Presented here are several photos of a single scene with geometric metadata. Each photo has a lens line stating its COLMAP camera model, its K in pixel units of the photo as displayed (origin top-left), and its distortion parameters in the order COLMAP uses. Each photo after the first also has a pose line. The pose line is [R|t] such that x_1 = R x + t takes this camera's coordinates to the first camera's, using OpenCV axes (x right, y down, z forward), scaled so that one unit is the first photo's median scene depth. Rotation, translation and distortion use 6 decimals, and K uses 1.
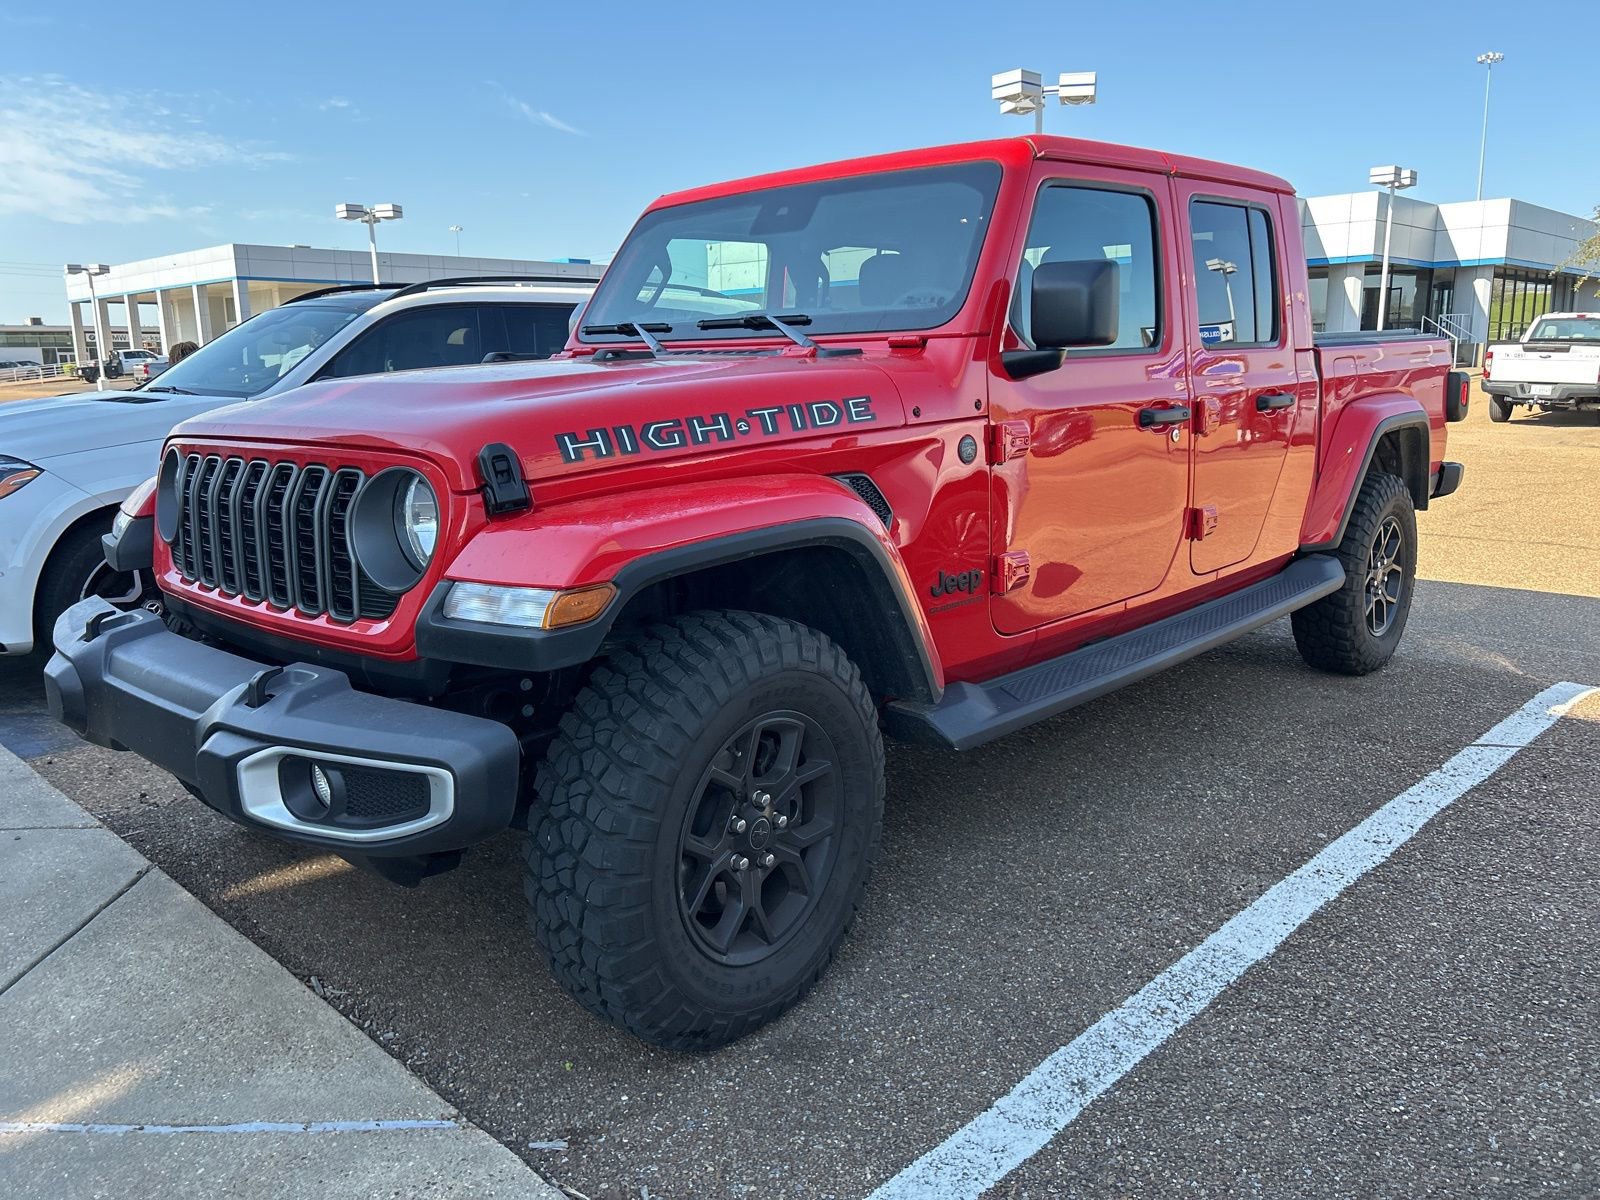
lens RADIAL K [[1231.8, 0, 784.6], [0, 1231.8, 603.7], [0, 0, 1]] dist [0.061225, -0.069804]
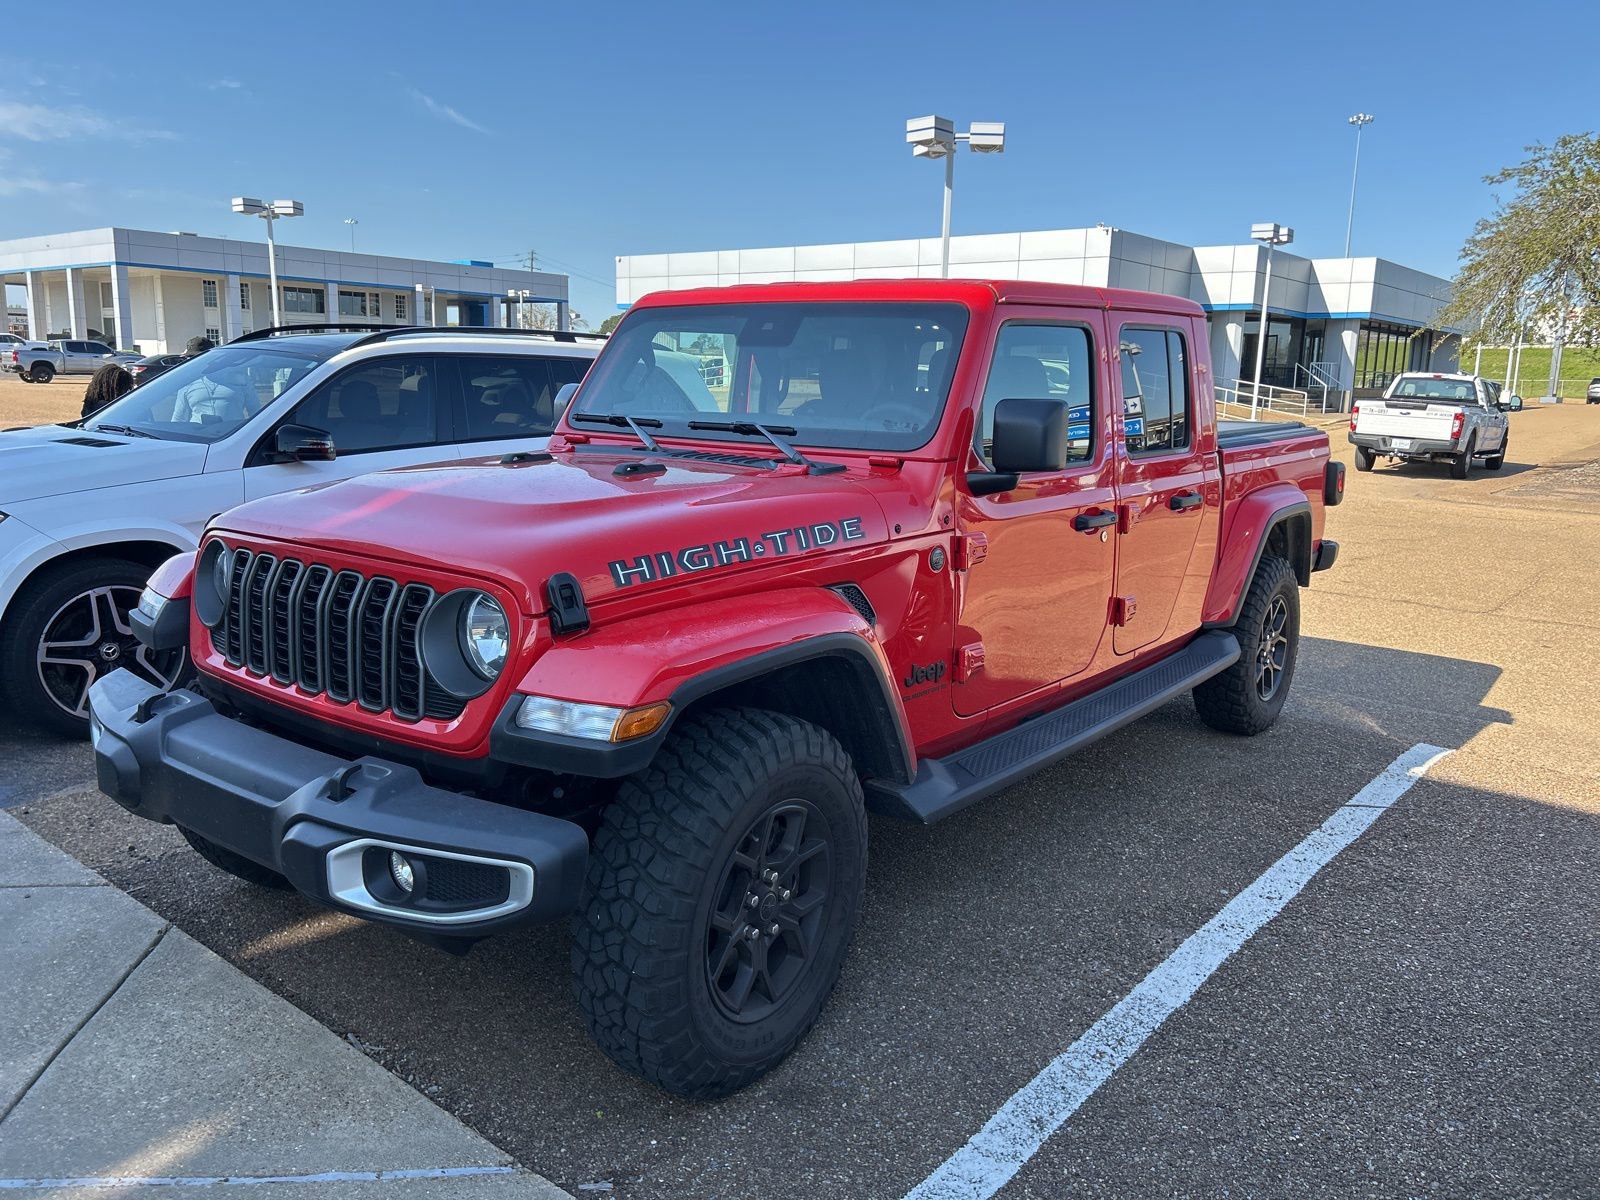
lens RADIAL K [[1231.8, 0, 812.3], [0, 1231.8, 592.9], [0, 0, 1]] dist [0.061225, -0.069804]
pose [[0.994111, 0.025358, 0.105358, -0.094486], [-0.023471, 0.999542, -0.019109, -0.073992], [-0.105794, 0.016524, 0.994251, -0.135456]]
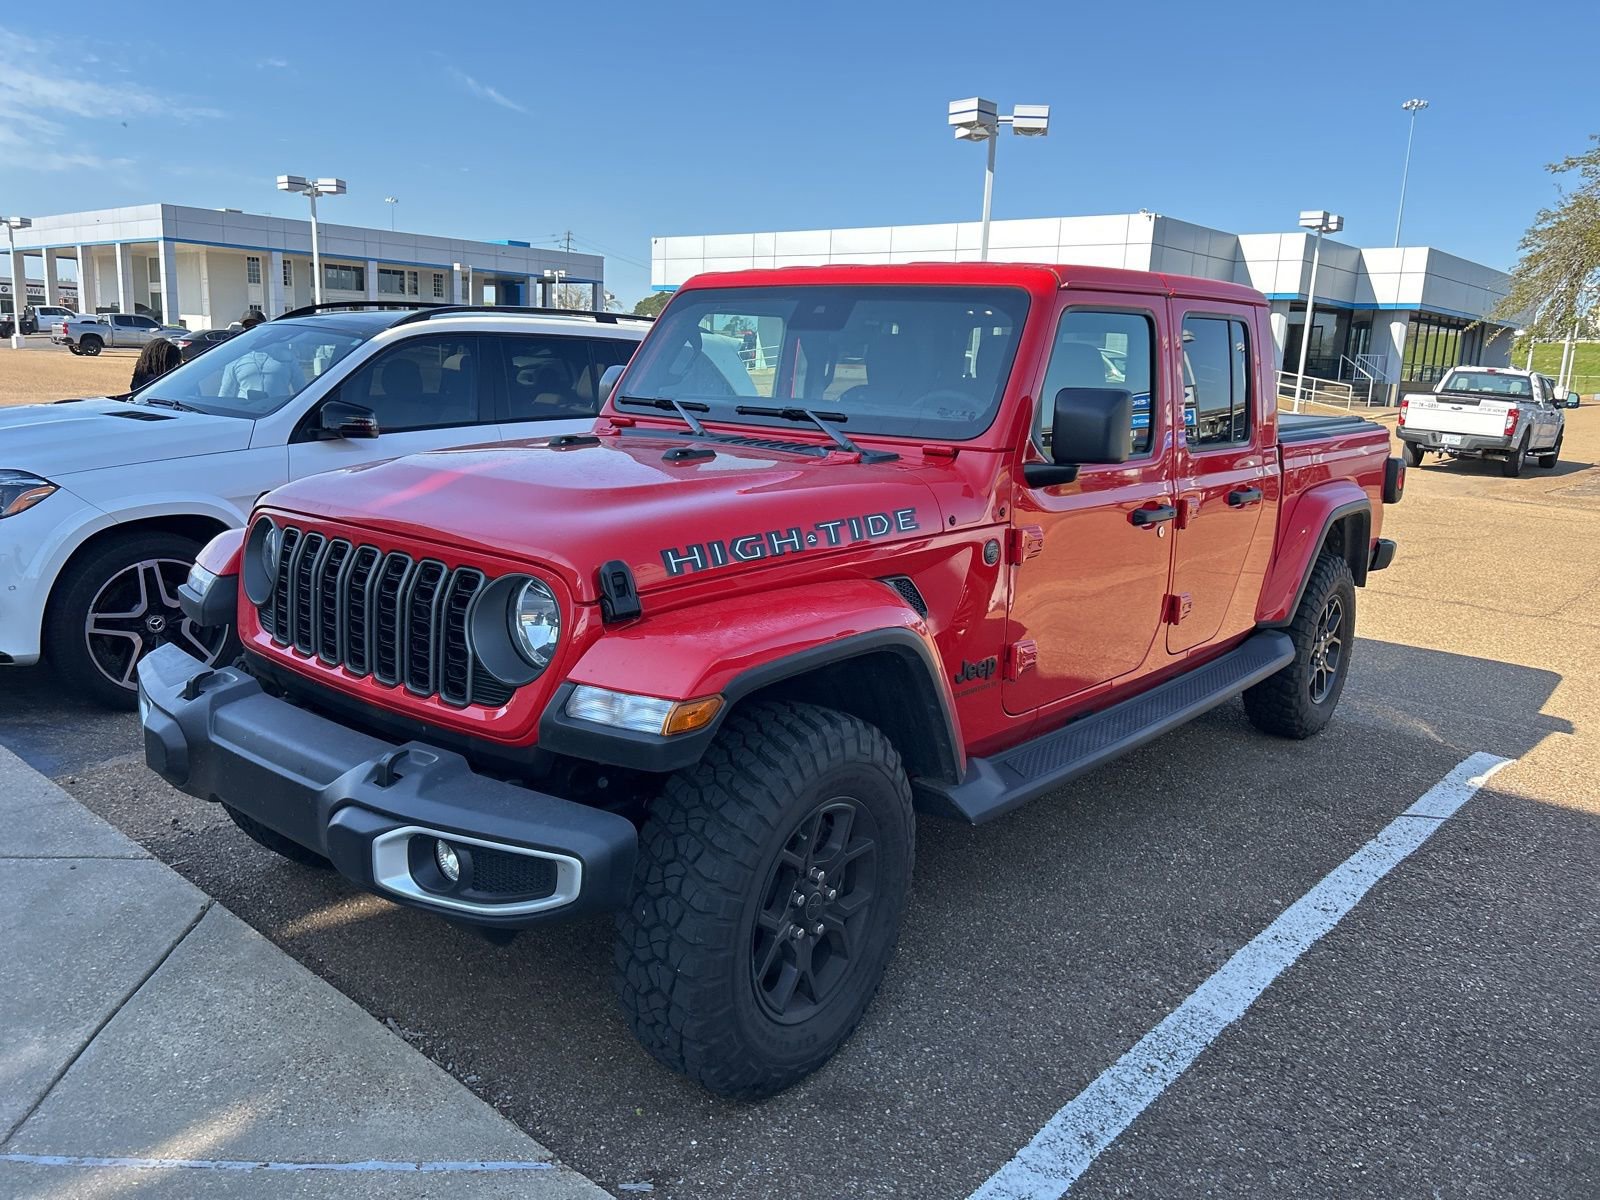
lens RADIAL K [[1231.8, 0, 788.8], [0, 1231.8, 593.7], [0, 0, 1]] dist [0.061225, -0.069804]
pose [[0.996730, 0.047367, 0.065463, -0.113517], [-0.047173, 0.998877, -0.004503, -0.079626], [-0.065603, 0.001400, 0.997845, -0.106657]]
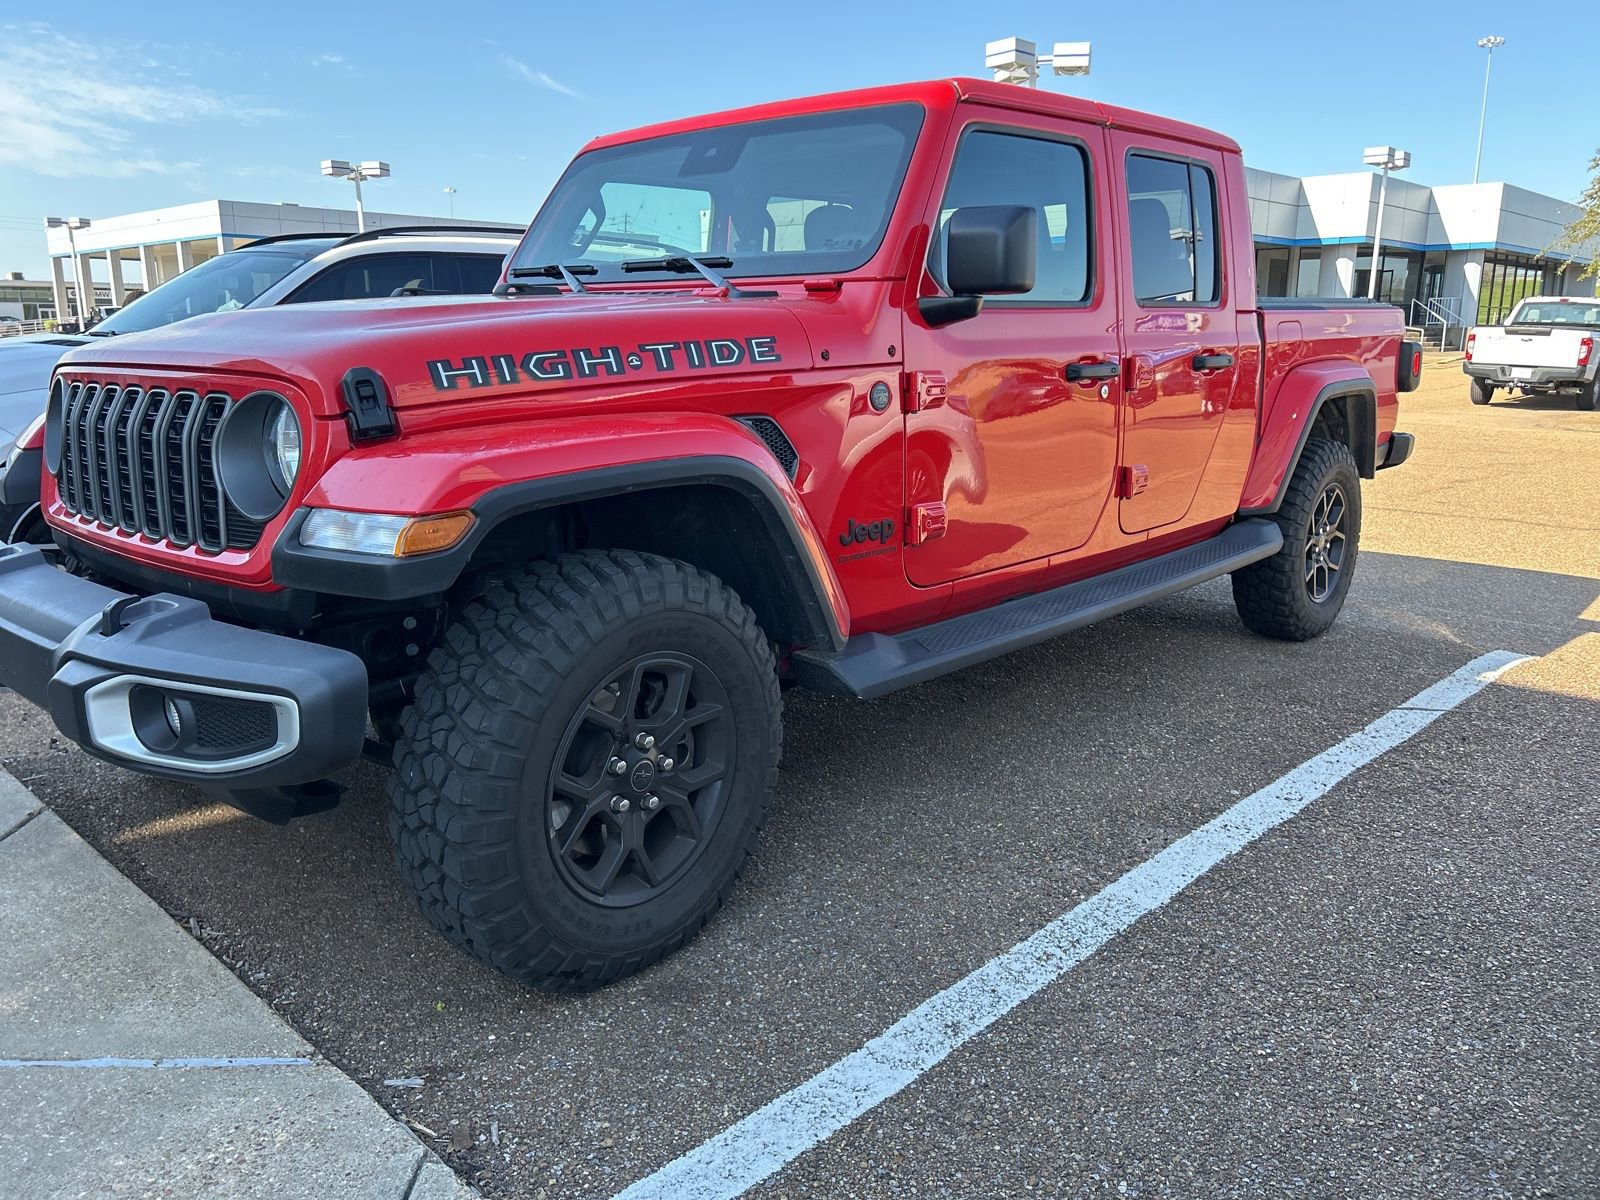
lens RADIAL K [[1231.8, 0, 808.4], [0, 1231.8, 609.1], [0, 0, 1]] dist [0.061225, -0.069804]
pose [[0.999607, 0.015077, 0.023629, 0.076090], [-0.015677, 0.999554, 0.025406, 0.022752], [-0.023236, -0.025766, 0.999398, 0.011959]]
